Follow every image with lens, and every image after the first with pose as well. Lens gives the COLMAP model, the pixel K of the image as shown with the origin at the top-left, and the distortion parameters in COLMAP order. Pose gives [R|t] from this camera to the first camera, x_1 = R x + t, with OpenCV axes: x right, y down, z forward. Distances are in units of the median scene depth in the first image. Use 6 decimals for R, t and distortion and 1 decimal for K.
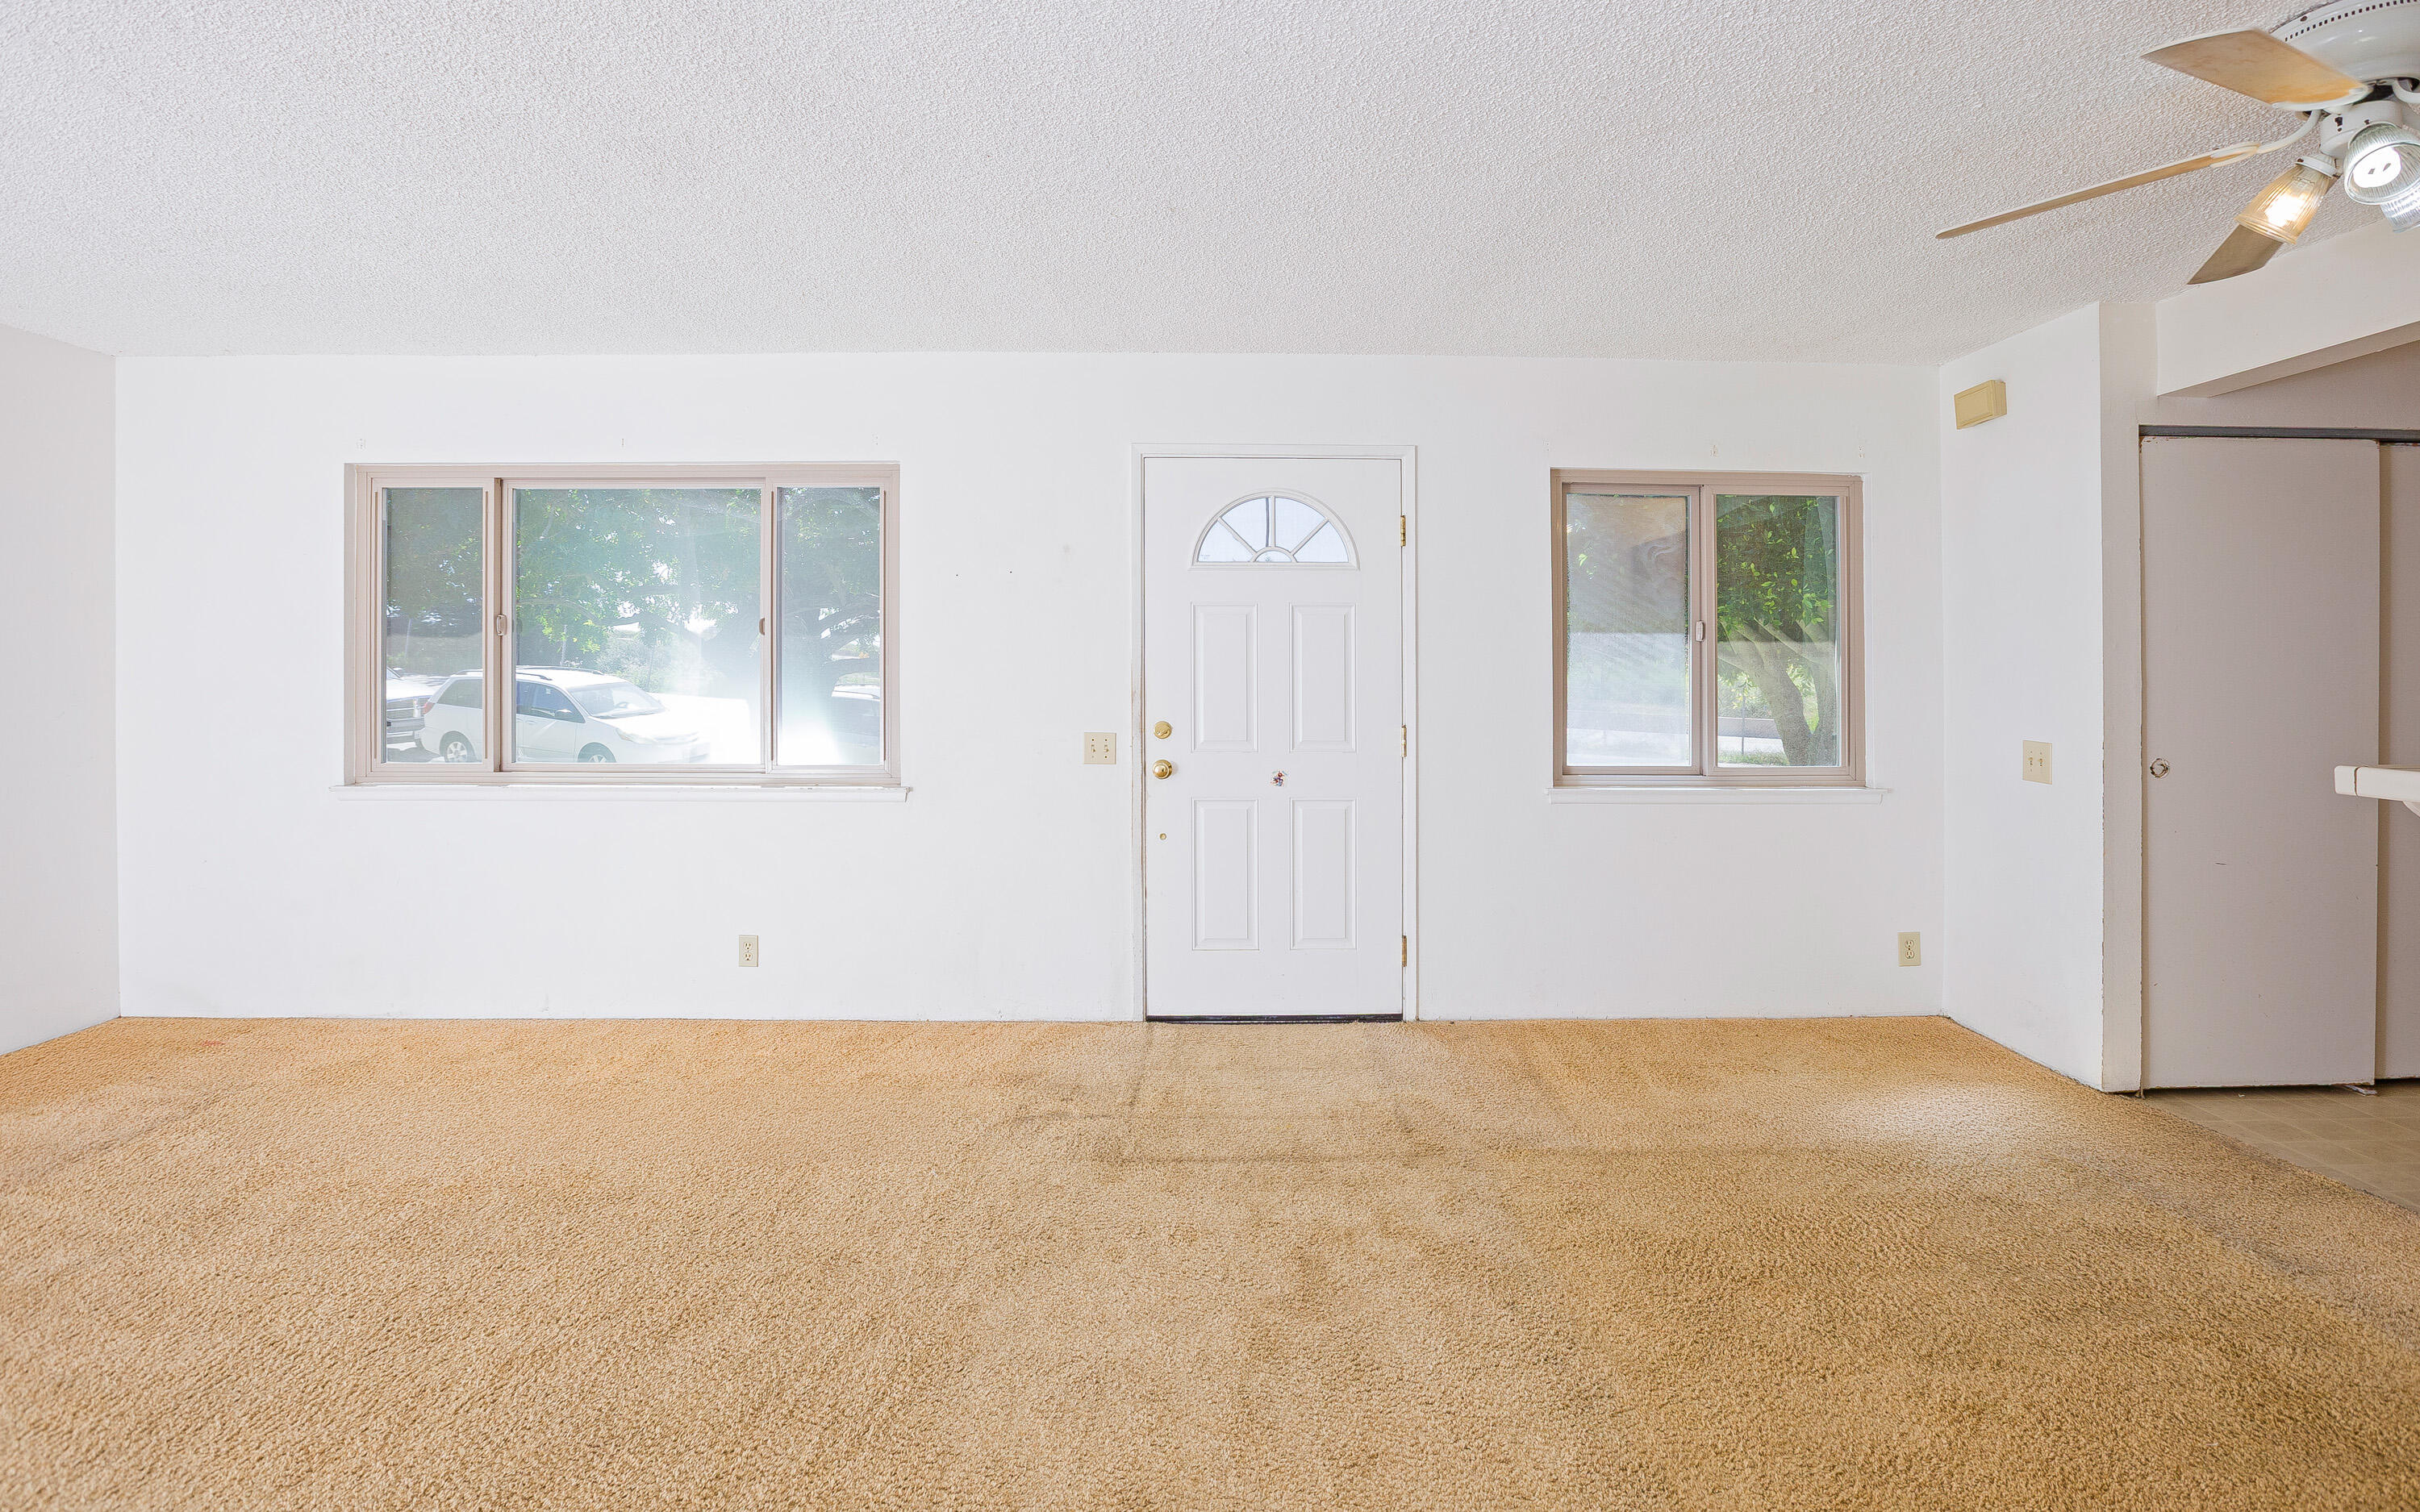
lens RADIAL K [[1211.1, 0, 1212.7], [0, 1211.1, 674.7], [0, 0, 1]] dist [-0.068980, -0.000025]
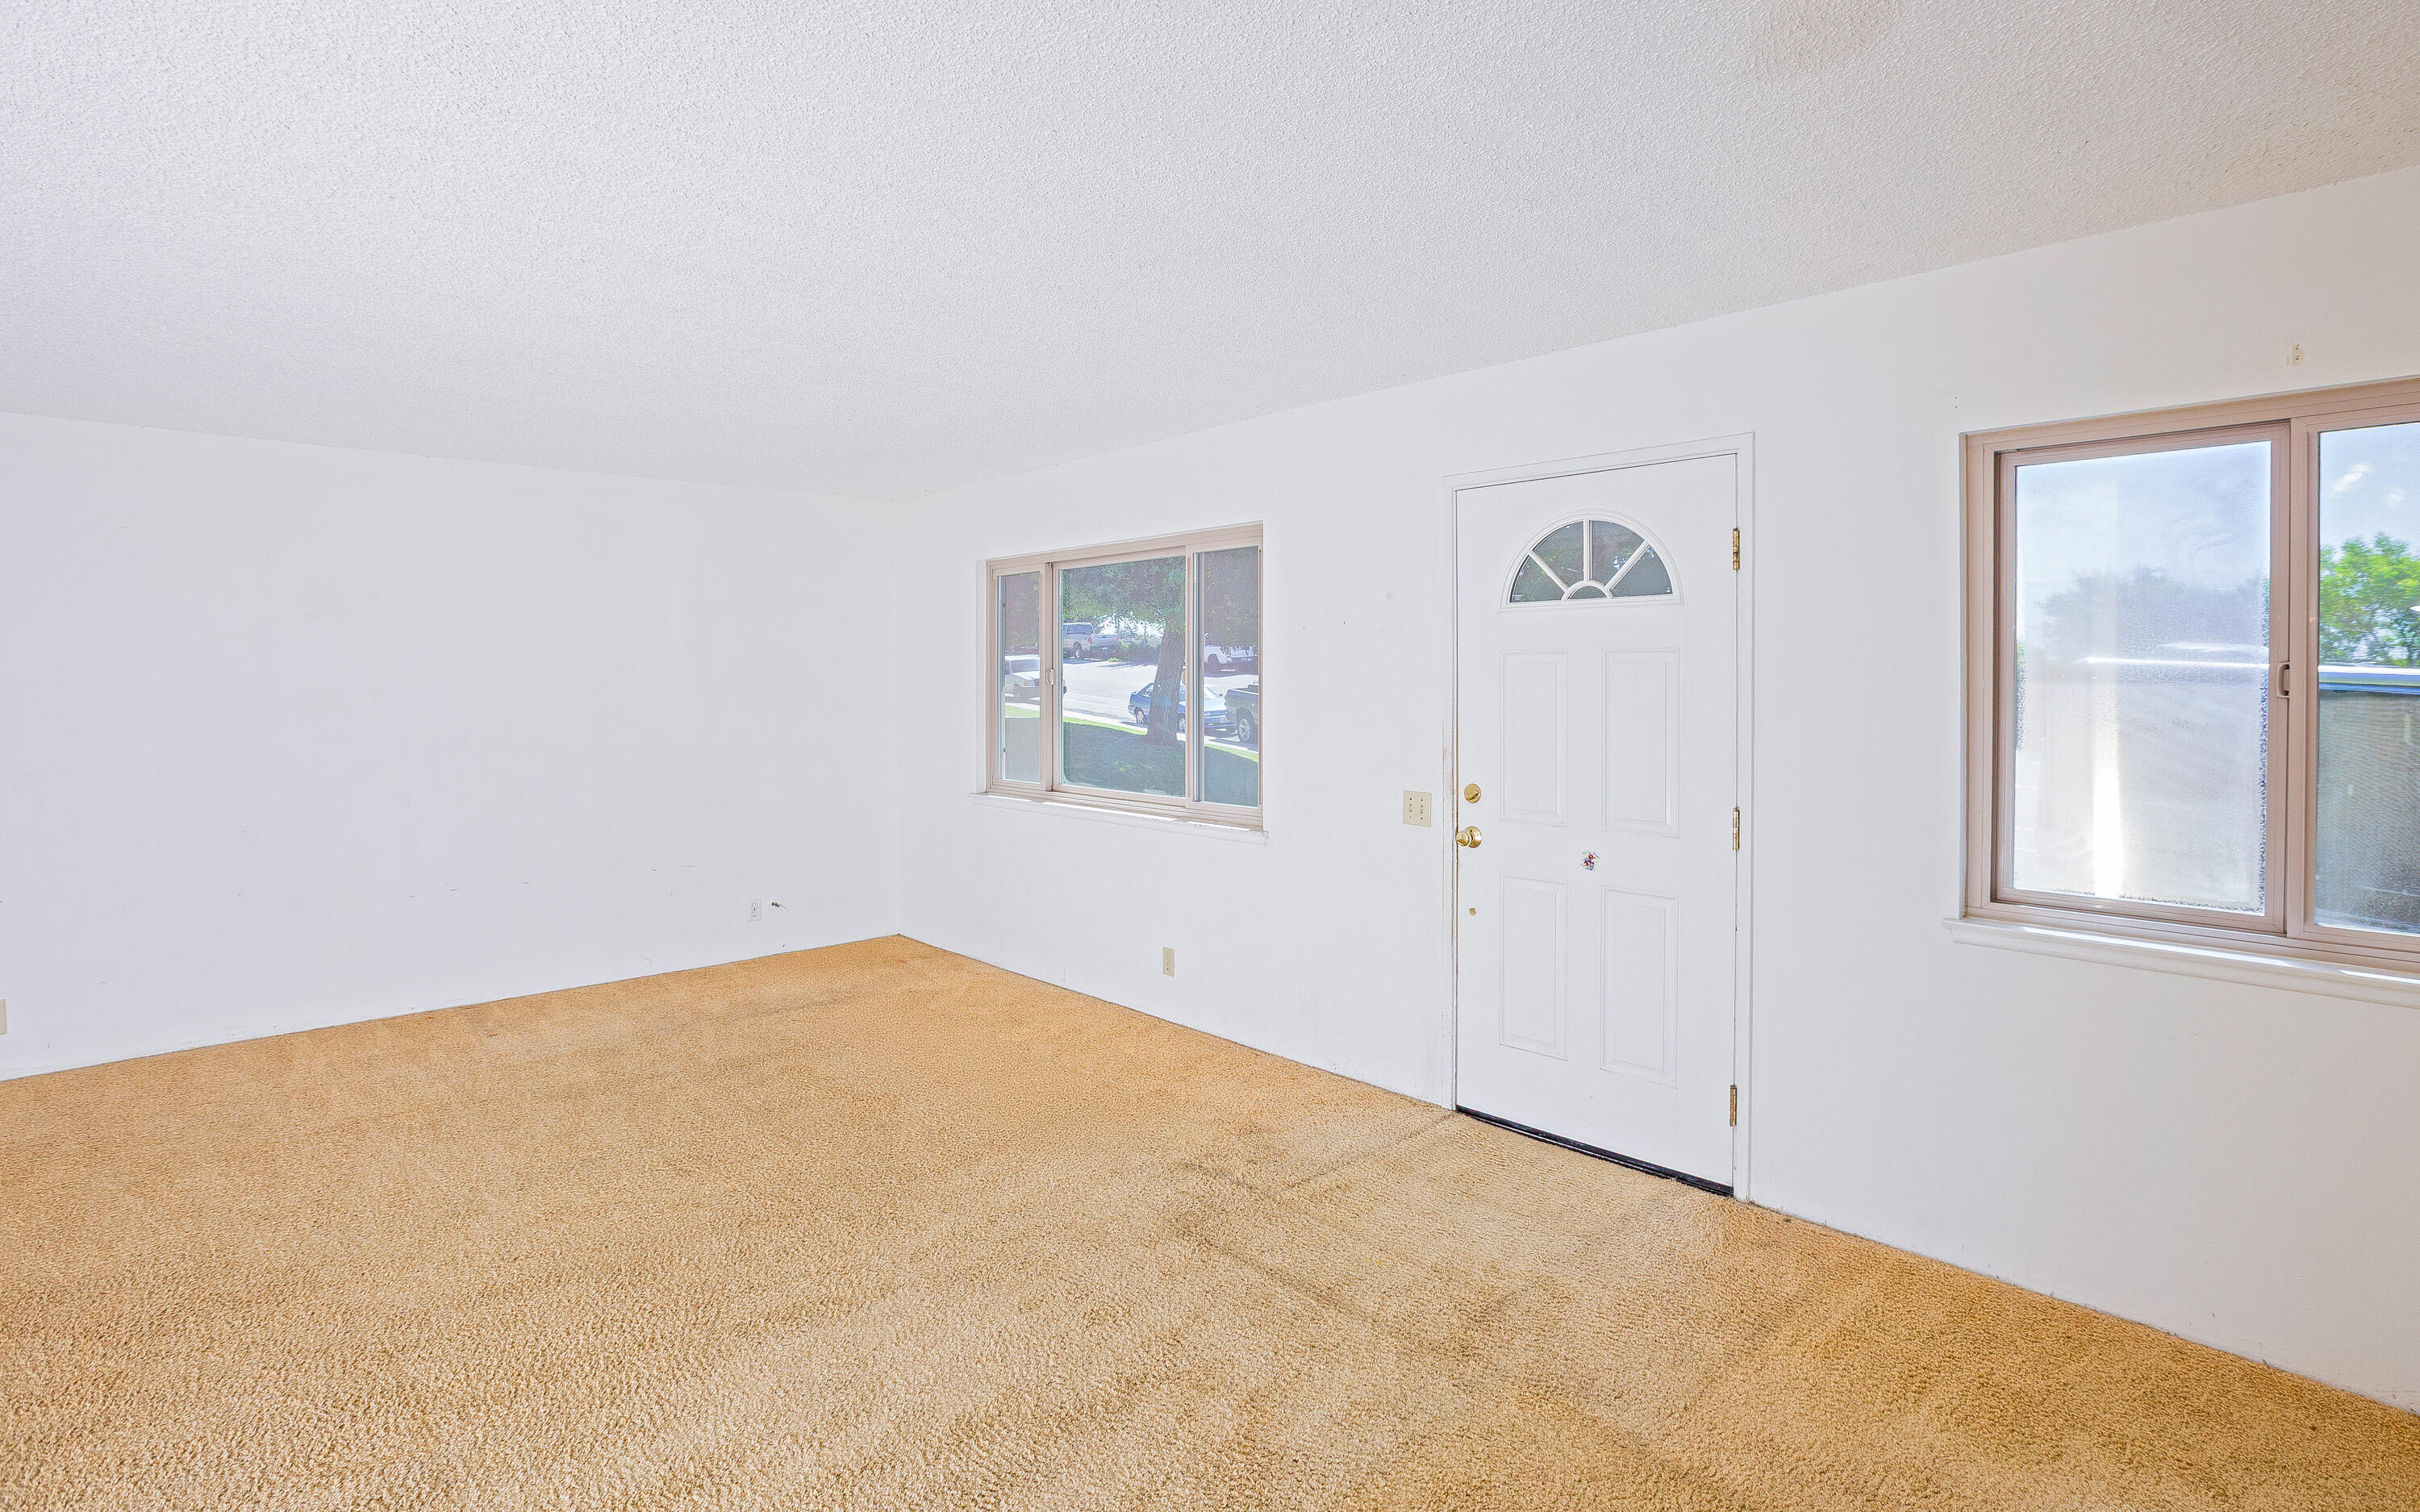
lens RADIAL K [[1207.1, 0, 1208.5], [0, 1207.1, 699.8], [0, 0, 1]] dist [-0.066979, 0.032695]
pose [[0.664695, 0.011410, -0.747028, 0.493800], [0.002340, 0.999847, 0.017354, -0.039494], [0.747111, -0.013284, 0.664566, 0.263131]]
